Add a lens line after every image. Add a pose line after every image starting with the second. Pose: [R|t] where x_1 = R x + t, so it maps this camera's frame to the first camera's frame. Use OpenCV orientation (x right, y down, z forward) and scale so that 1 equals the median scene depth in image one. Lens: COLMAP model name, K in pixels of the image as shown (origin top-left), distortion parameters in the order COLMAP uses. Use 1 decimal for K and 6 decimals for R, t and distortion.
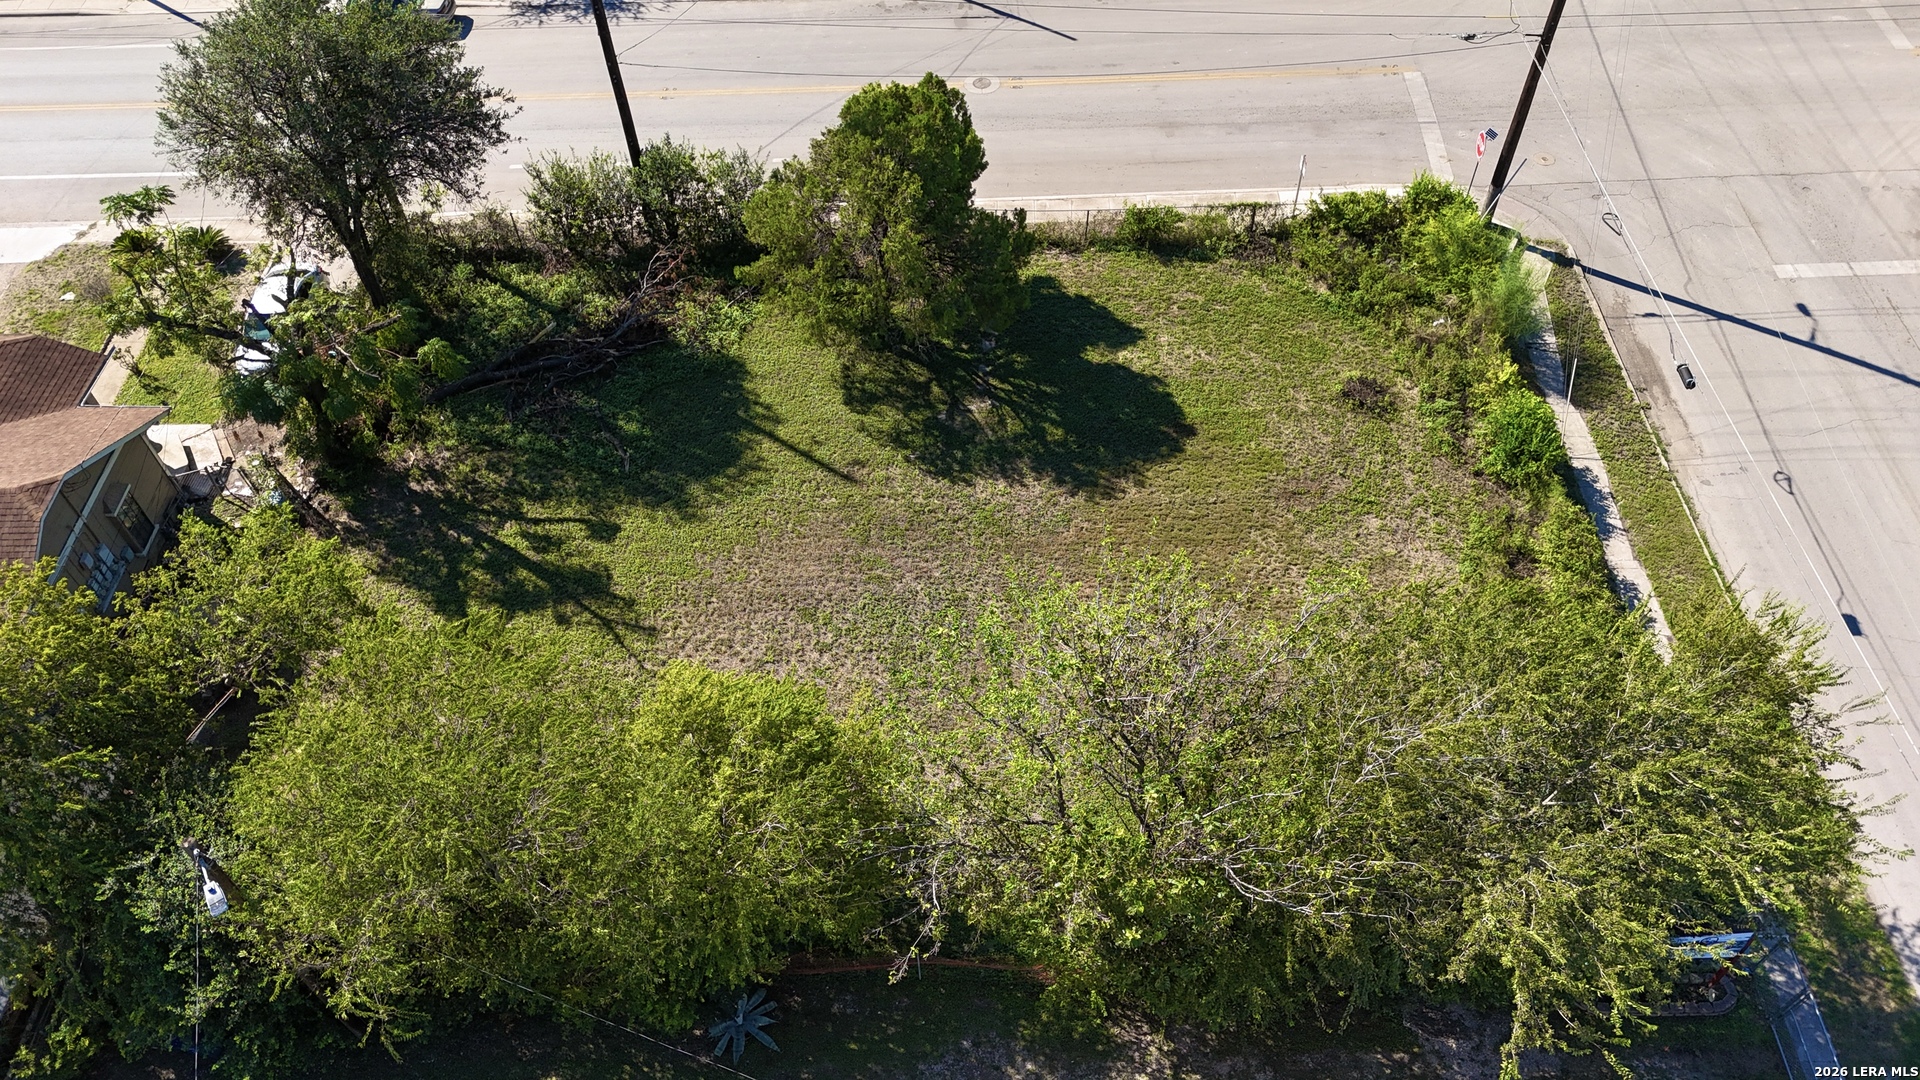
lens RADIAL K [[1411.7, 0, 953.3], [0, 1411.7, 543.2], [0, 0, 1]] dist [0.068306, -0.073763]
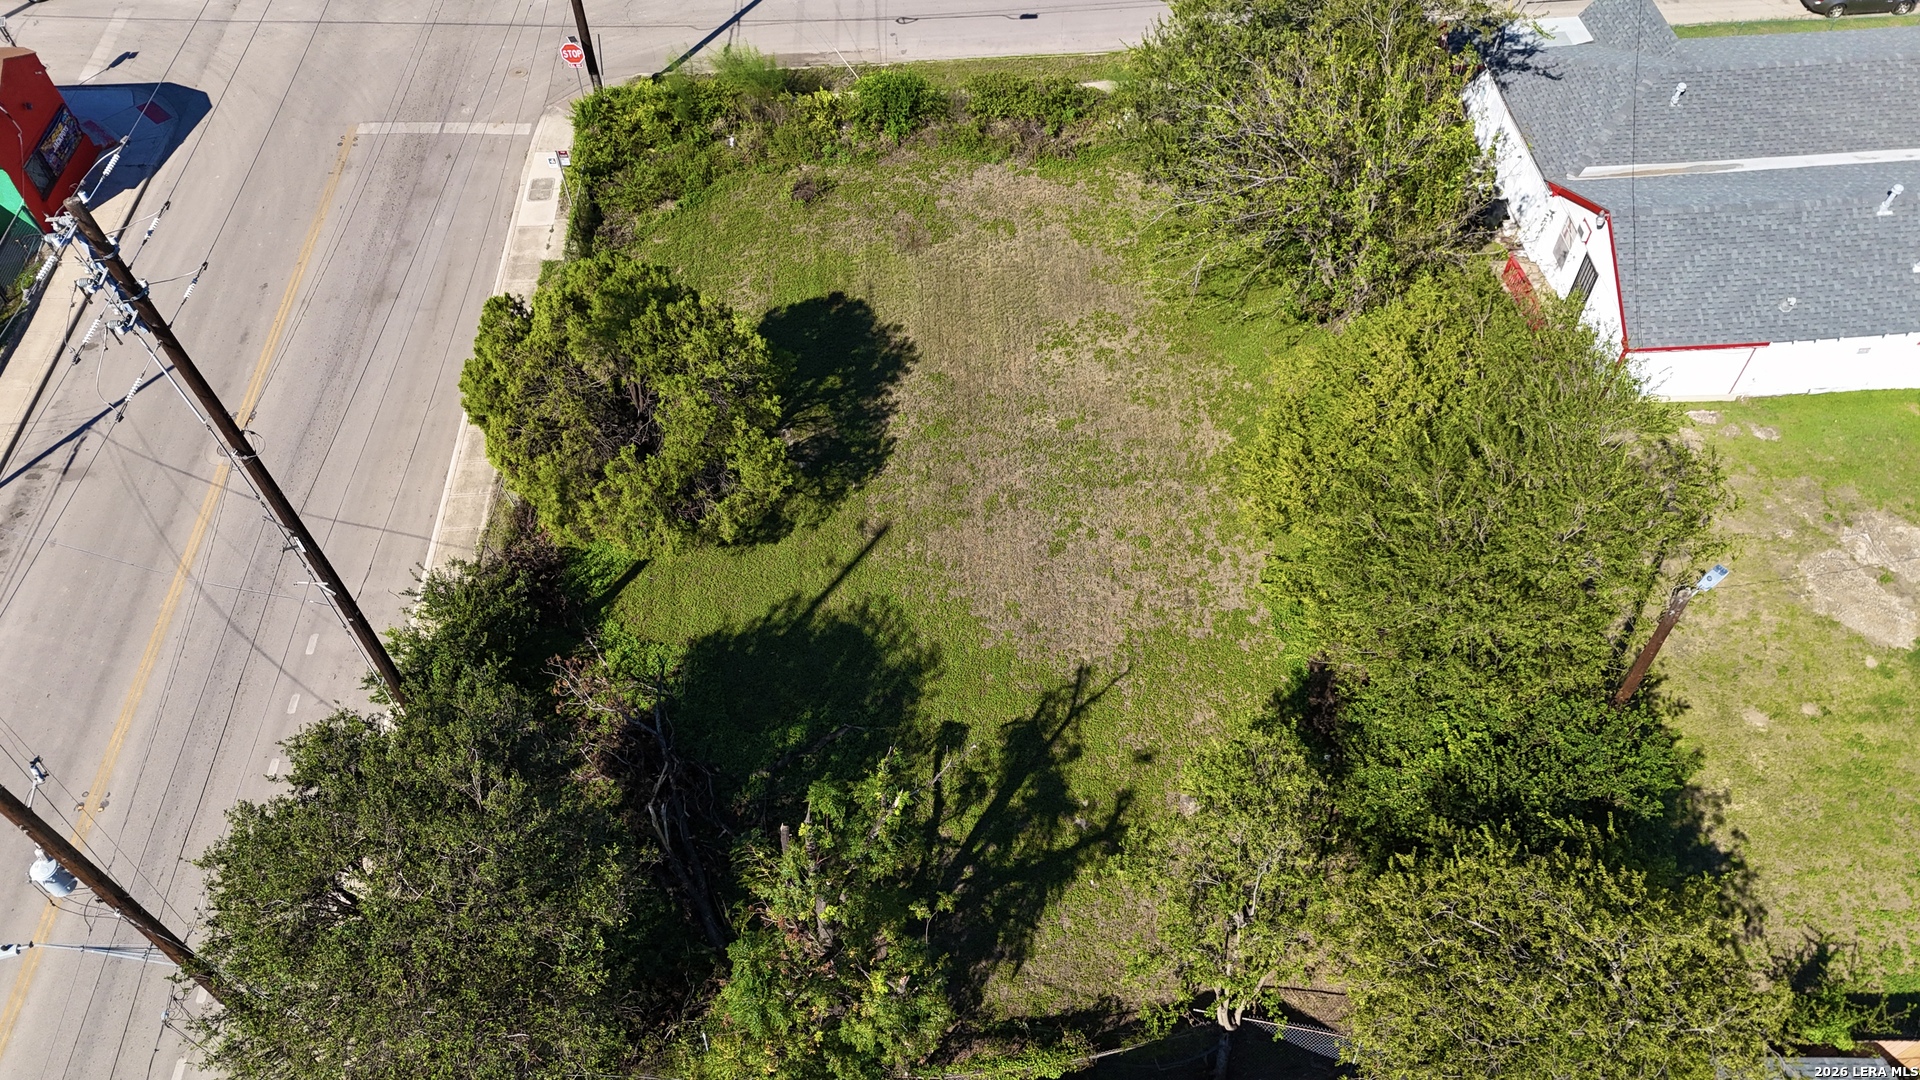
lens RADIAL K [[1411.7, 0, 963.9], [0, 1411.7, 541.4], [0, 0, 1]] dist [0.068306, -0.073763]
pose [[-0.027241, -0.765267, 0.643136, -0.708523], [0.790167, 0.377590, 0.482764, -0.469982], [-0.612286, 0.521336, 0.594403, 0.378427]]
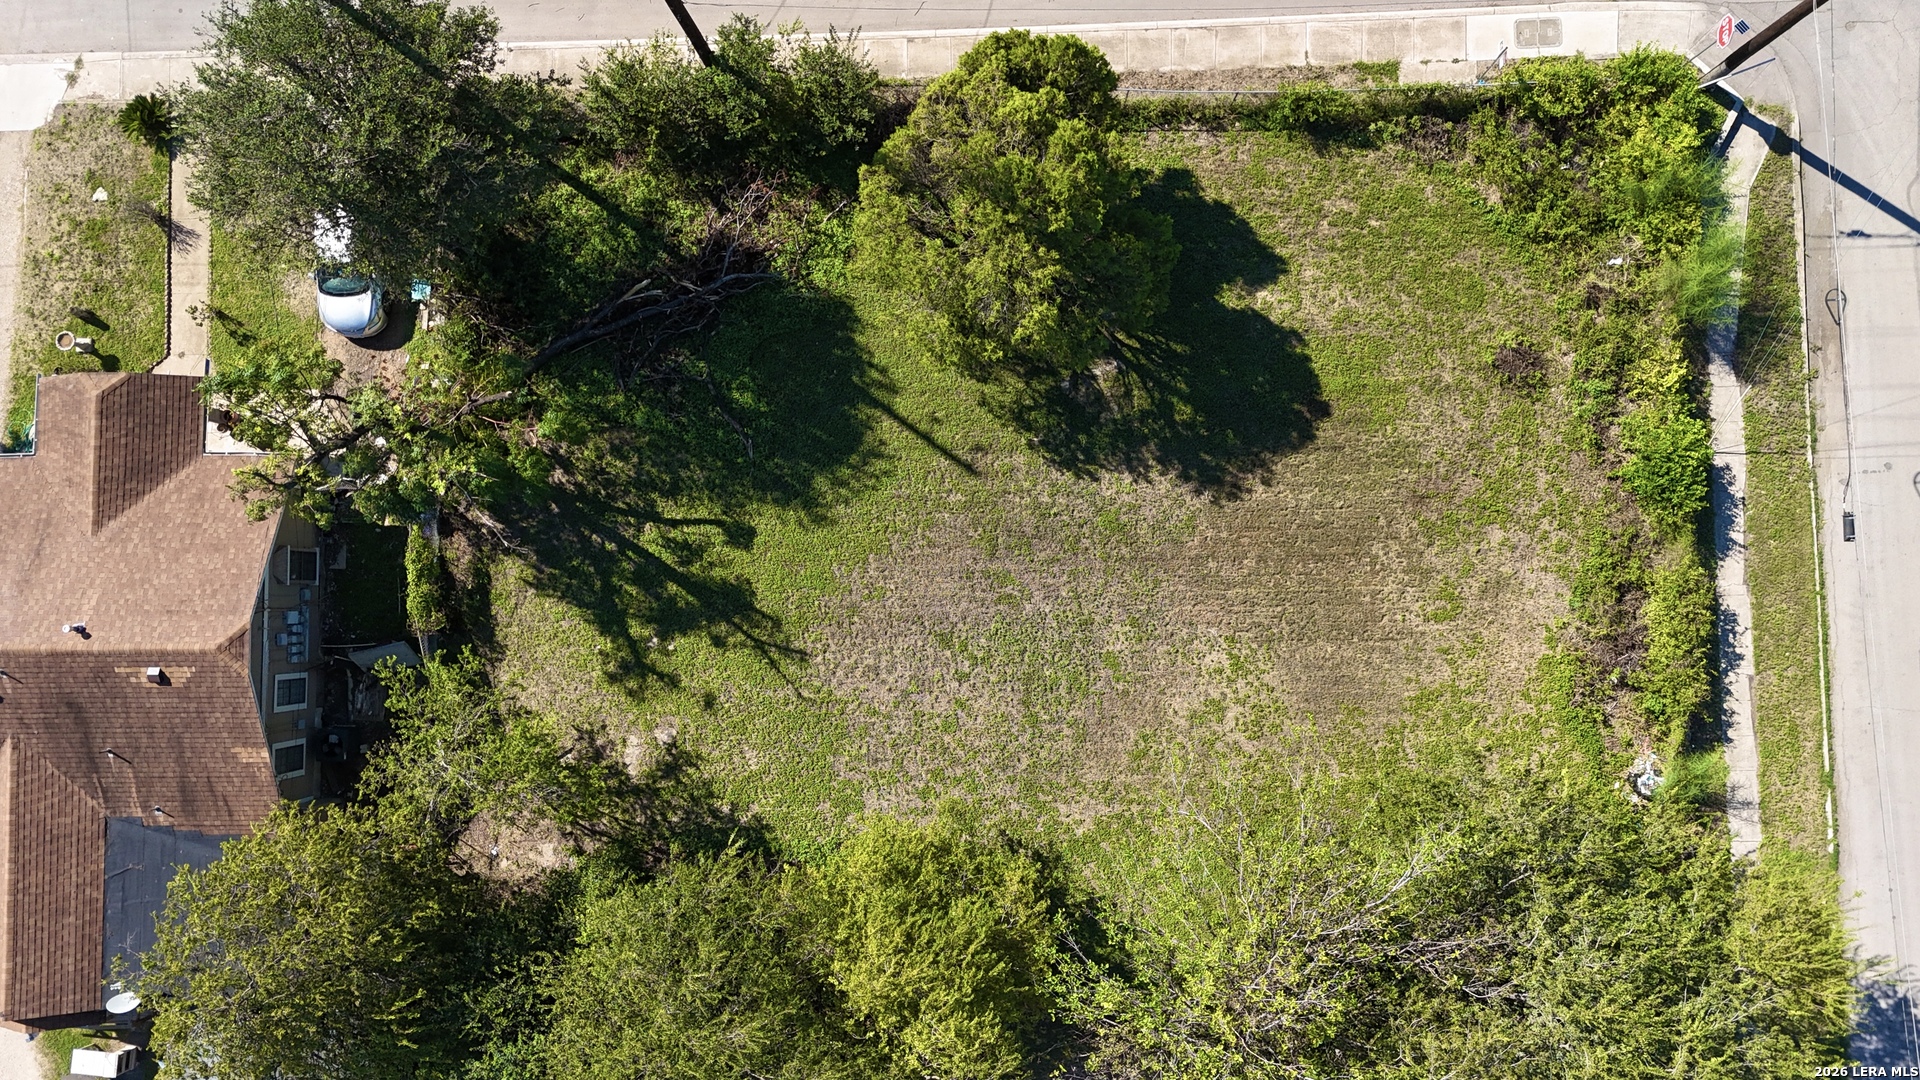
lens RADIAL K [[1411.7, 0, 948.9], [0, 1411.7, 540.4], [0, 0, 1]] dist [0.068306, -0.073763]
pose [[0.999680, -0.008335, -0.023865, -0.067375], [0.020935, 0.802104, 0.596817, -0.596325], [0.014168, -0.597126, 0.802023, 0.167236]]
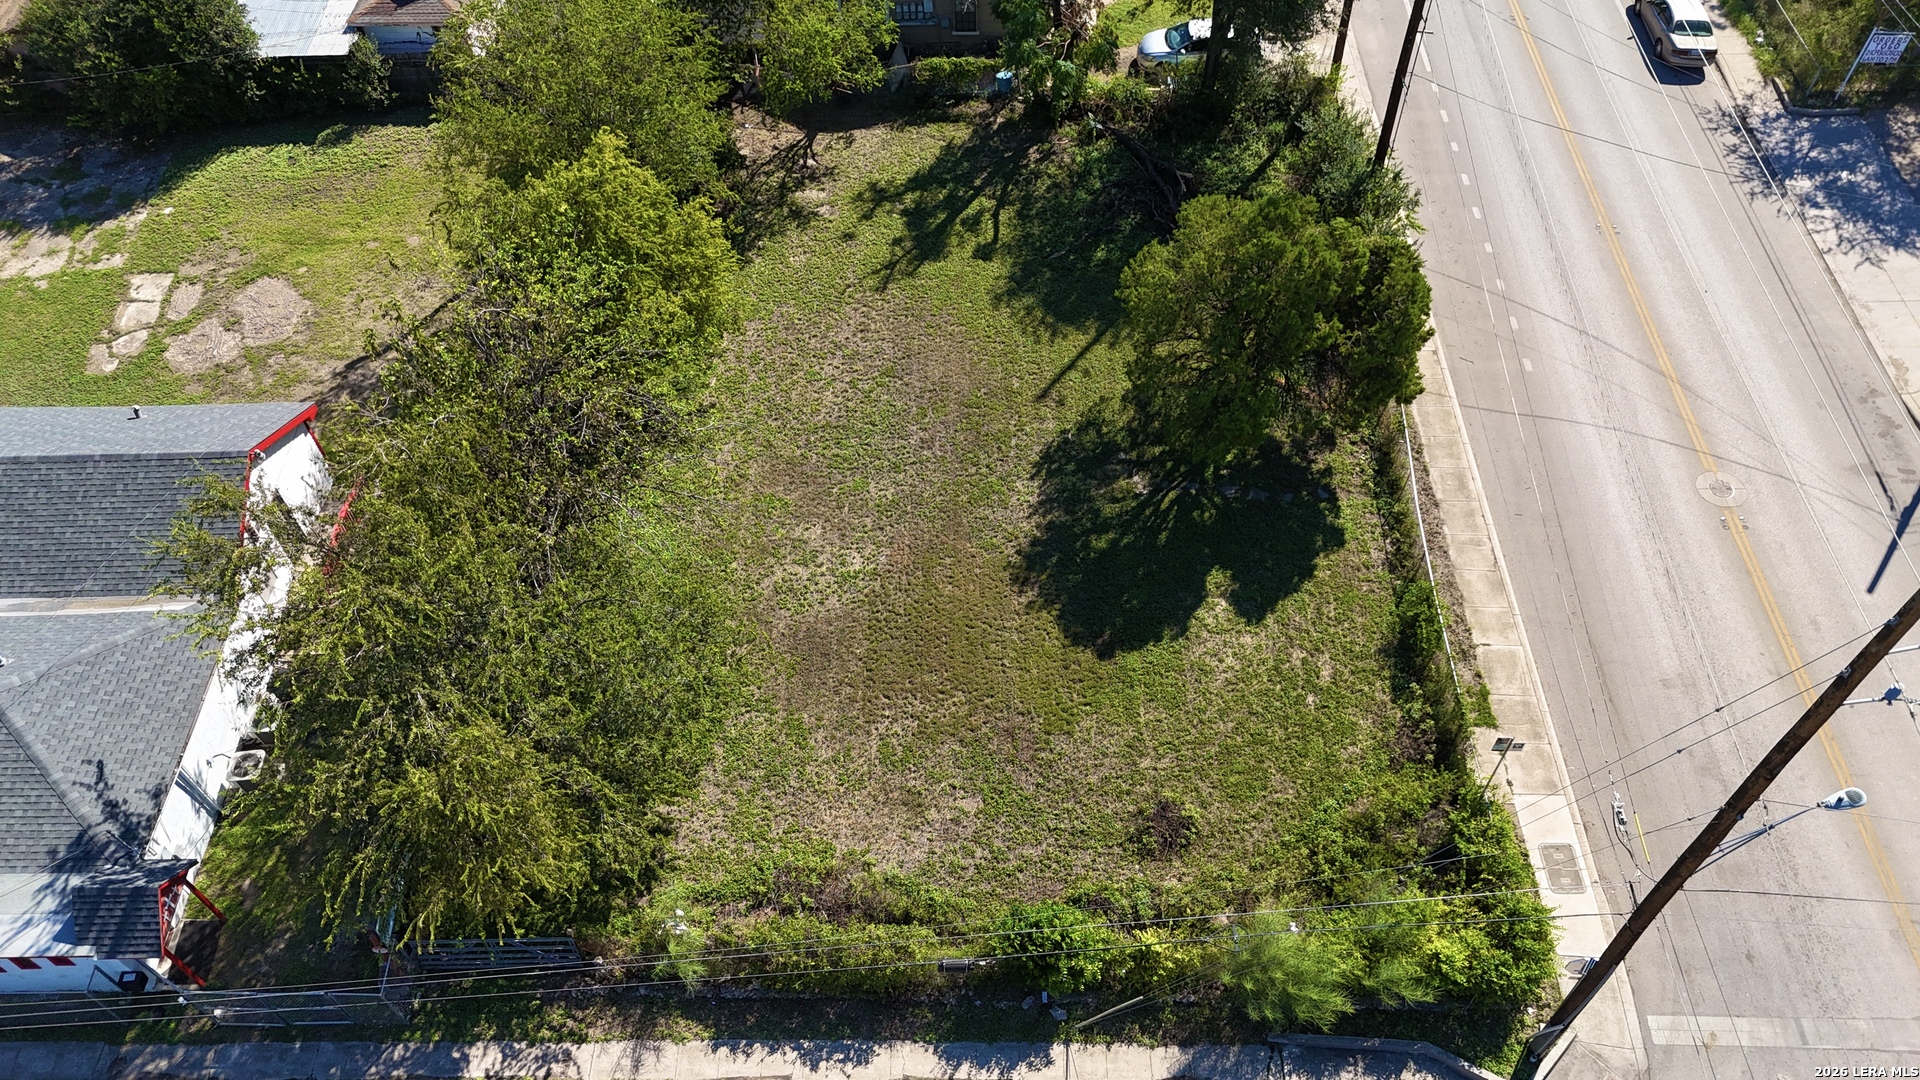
lens RADIAL K [[1411.7, 0, 943.5], [0, 1411.7, 543.4], [0, 0, 1]] dist [0.068306, -0.073763]
pose [[-0.023968, 0.799353, -0.600383, 0.673093], [-0.754996, 0.379179, 0.534981, -0.526129], [0.655292, 0.466109, 0.594420, 0.349186]]
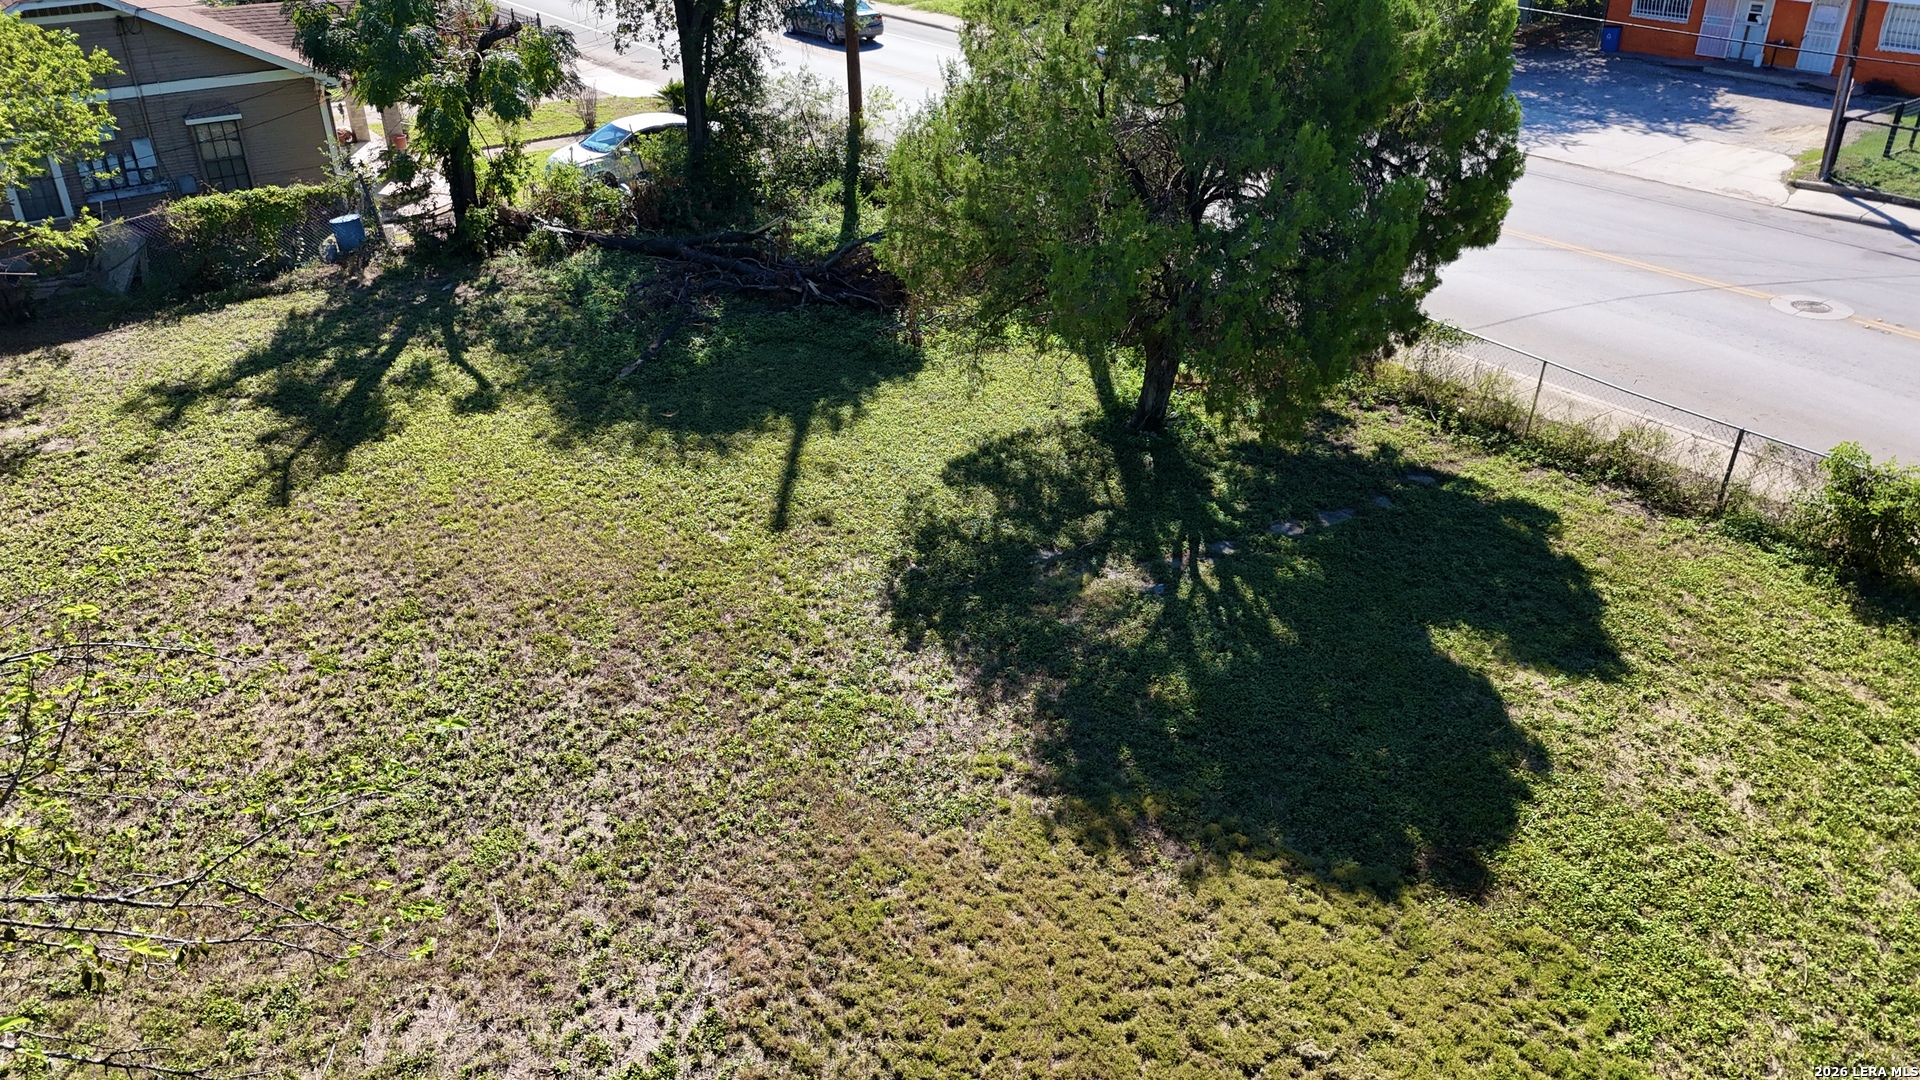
lens RADIAL K [[1411.7, 0, 950.1], [0, 1411.7, 536.5], [0, 0, 1]] dist [0.068306, -0.073763]
pose [[0.589948, 0.407250, -0.697215, 0.290080], [-0.630681, 0.771596, -0.082953, -0.039221], [0.504186, 0.488658, 0.712046, 0.682552]]
